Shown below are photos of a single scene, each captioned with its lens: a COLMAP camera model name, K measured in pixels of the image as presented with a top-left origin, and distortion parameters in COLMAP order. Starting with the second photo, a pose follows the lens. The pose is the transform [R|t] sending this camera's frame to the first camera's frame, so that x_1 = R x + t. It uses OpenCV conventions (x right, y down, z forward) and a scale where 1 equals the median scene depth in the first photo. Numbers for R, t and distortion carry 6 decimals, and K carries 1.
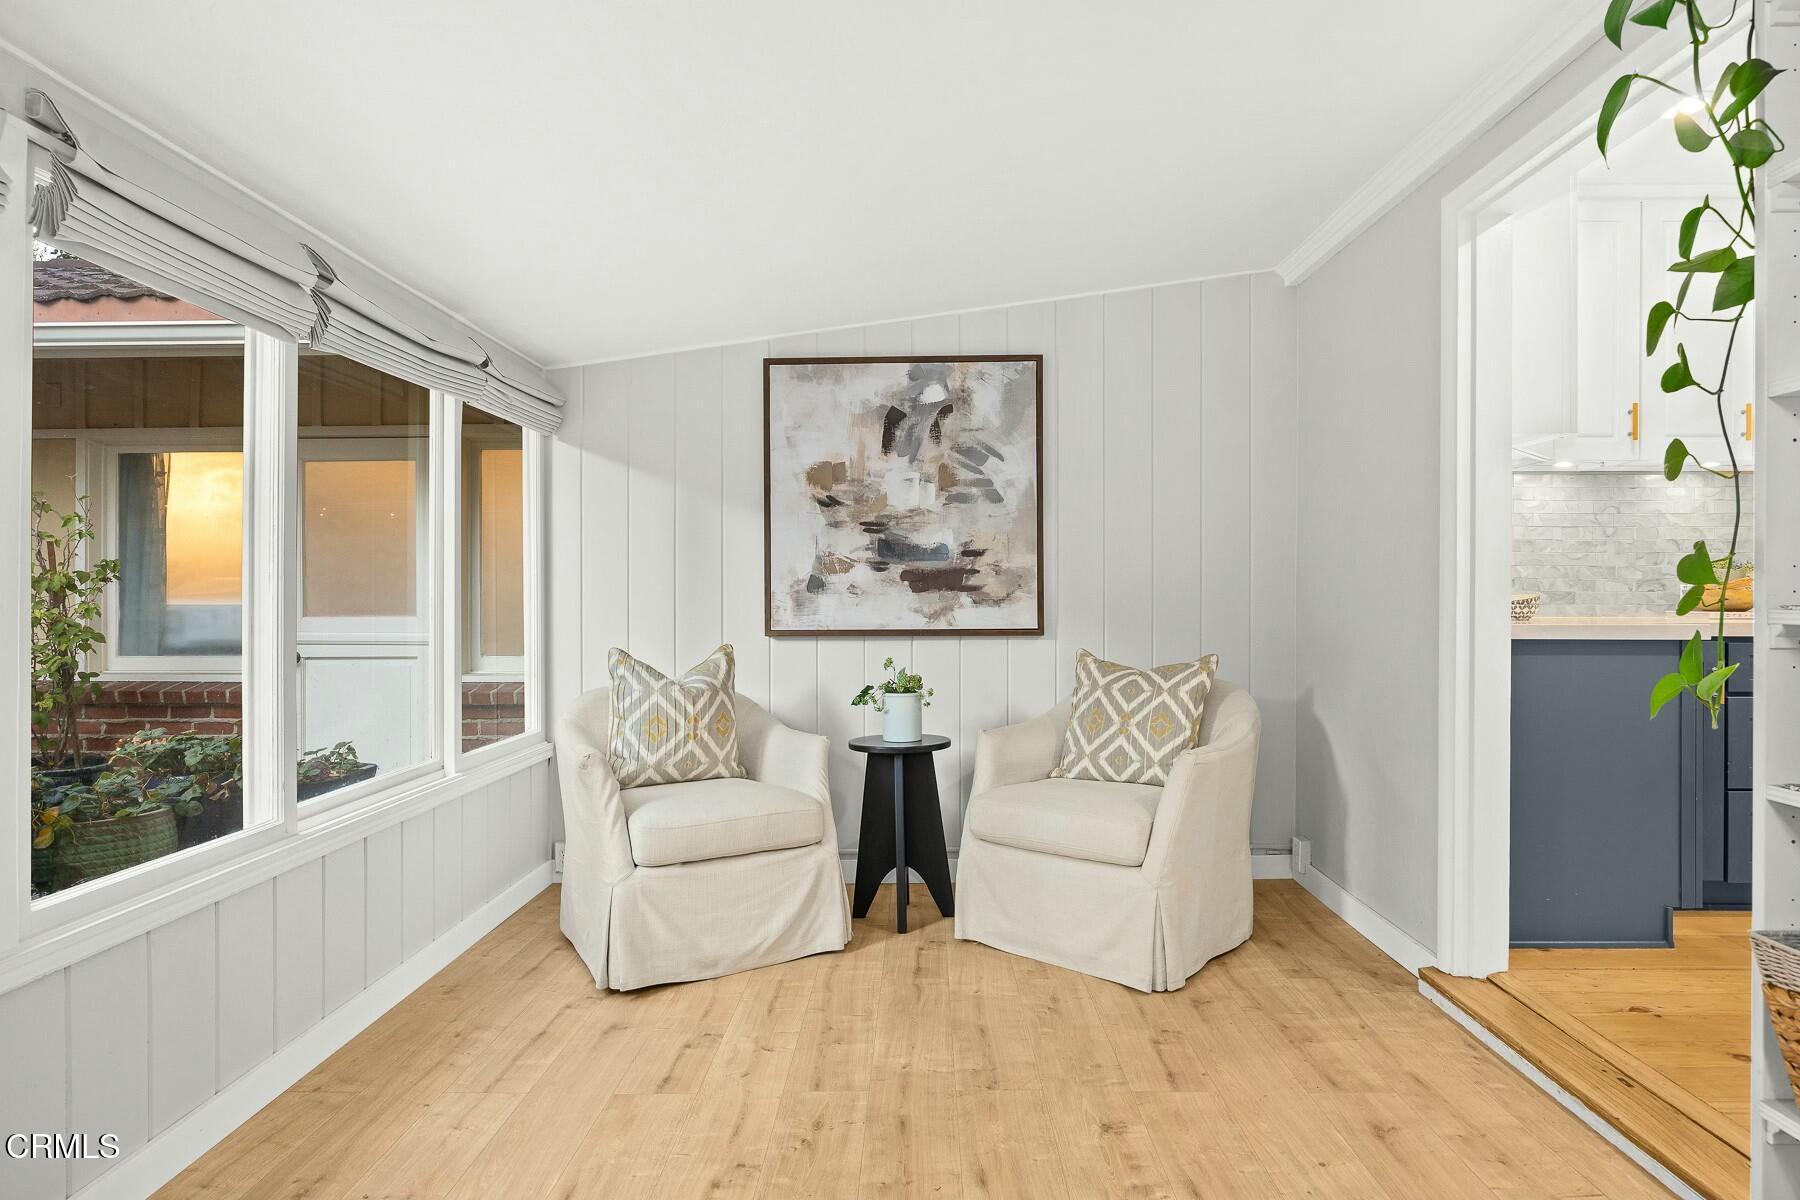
lens RADIAL K [[989.1, 0, 894.3], [0, 989.1, 601.0], [0, 0, 1]] dist [-0.000204, -0.000380]
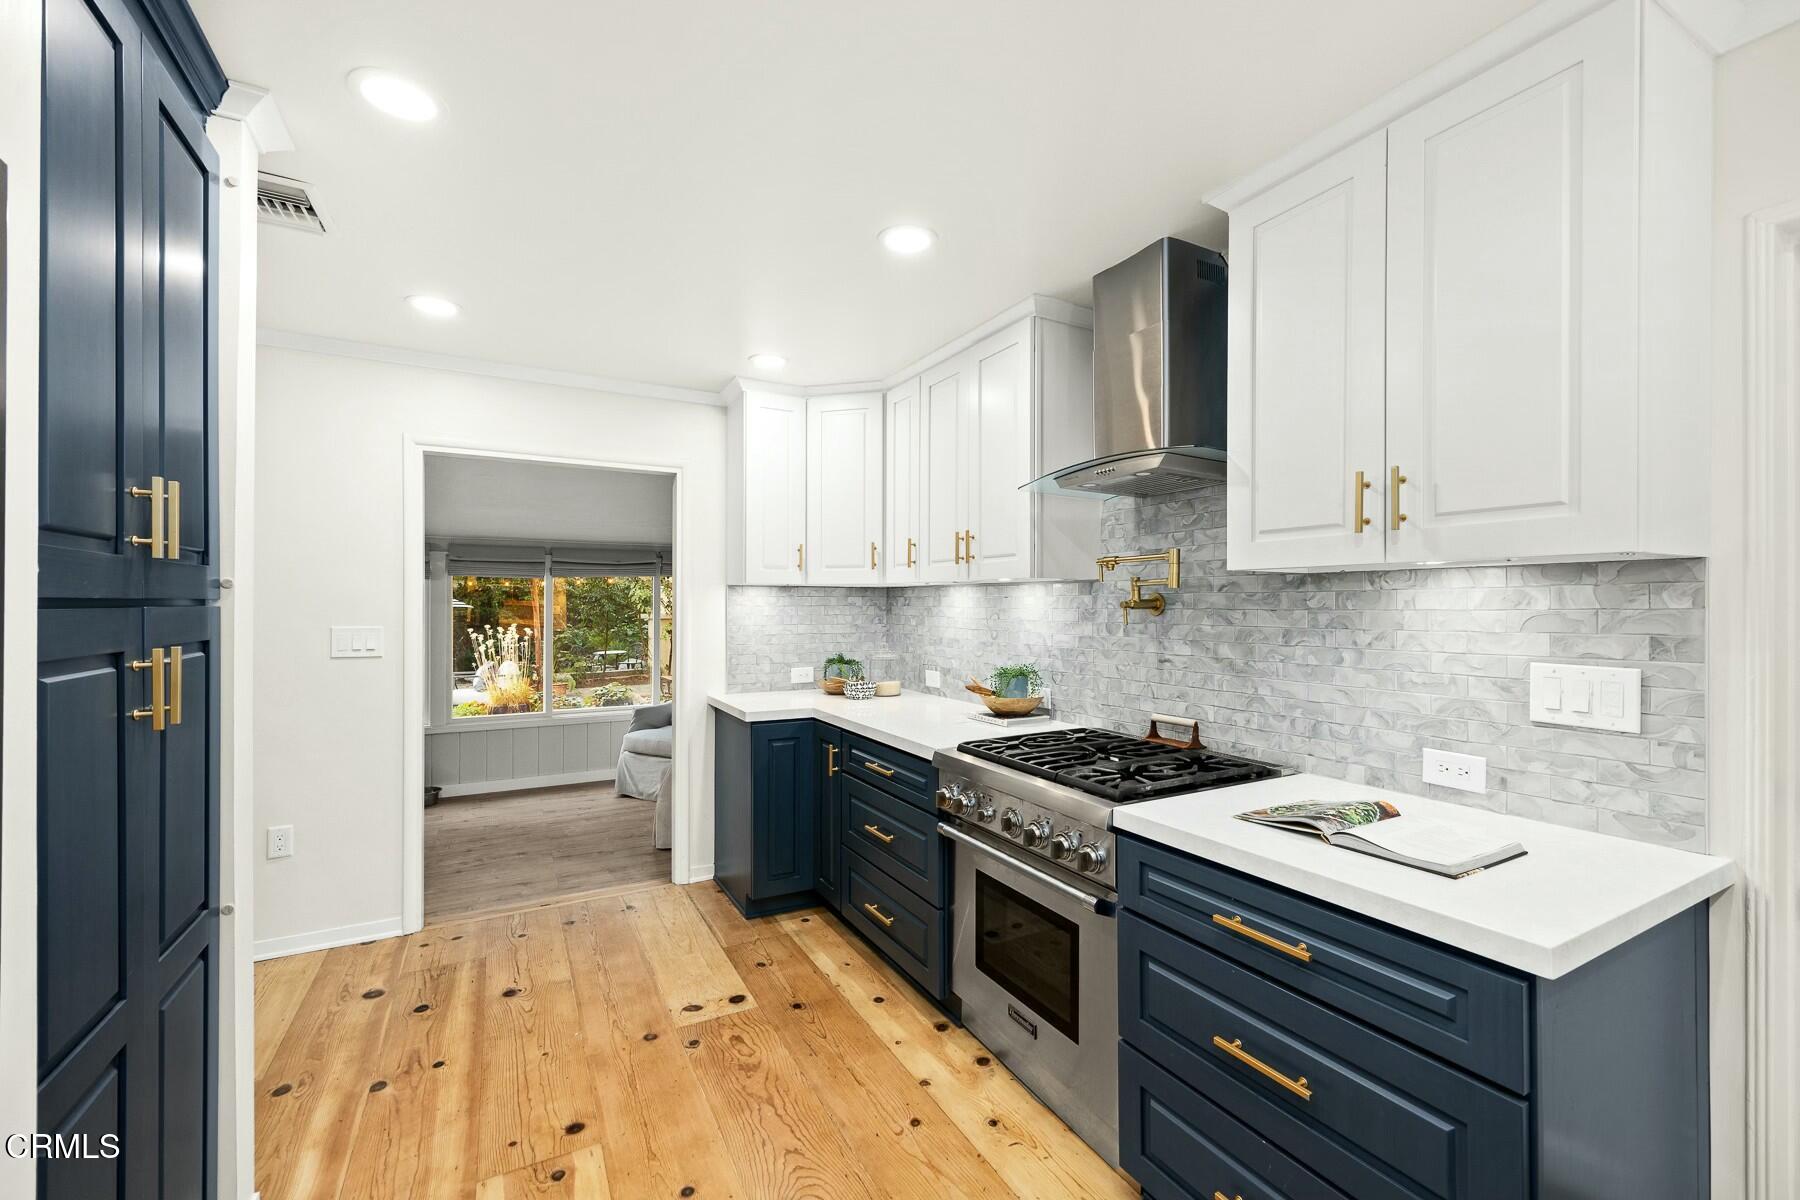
lens RADIAL K [[728.1, 0, 896.3], [0, 728.1, 603.8], [0, 0, 1]] dist [-0.006327, -0.000046]
pose [[0.511730, 0.002579, -0.859142, 2.099086], [-0.003767, 0.999993, 0.000757, -0.160068], [0.859138, 0.002849, 0.511736, 0.692989]]
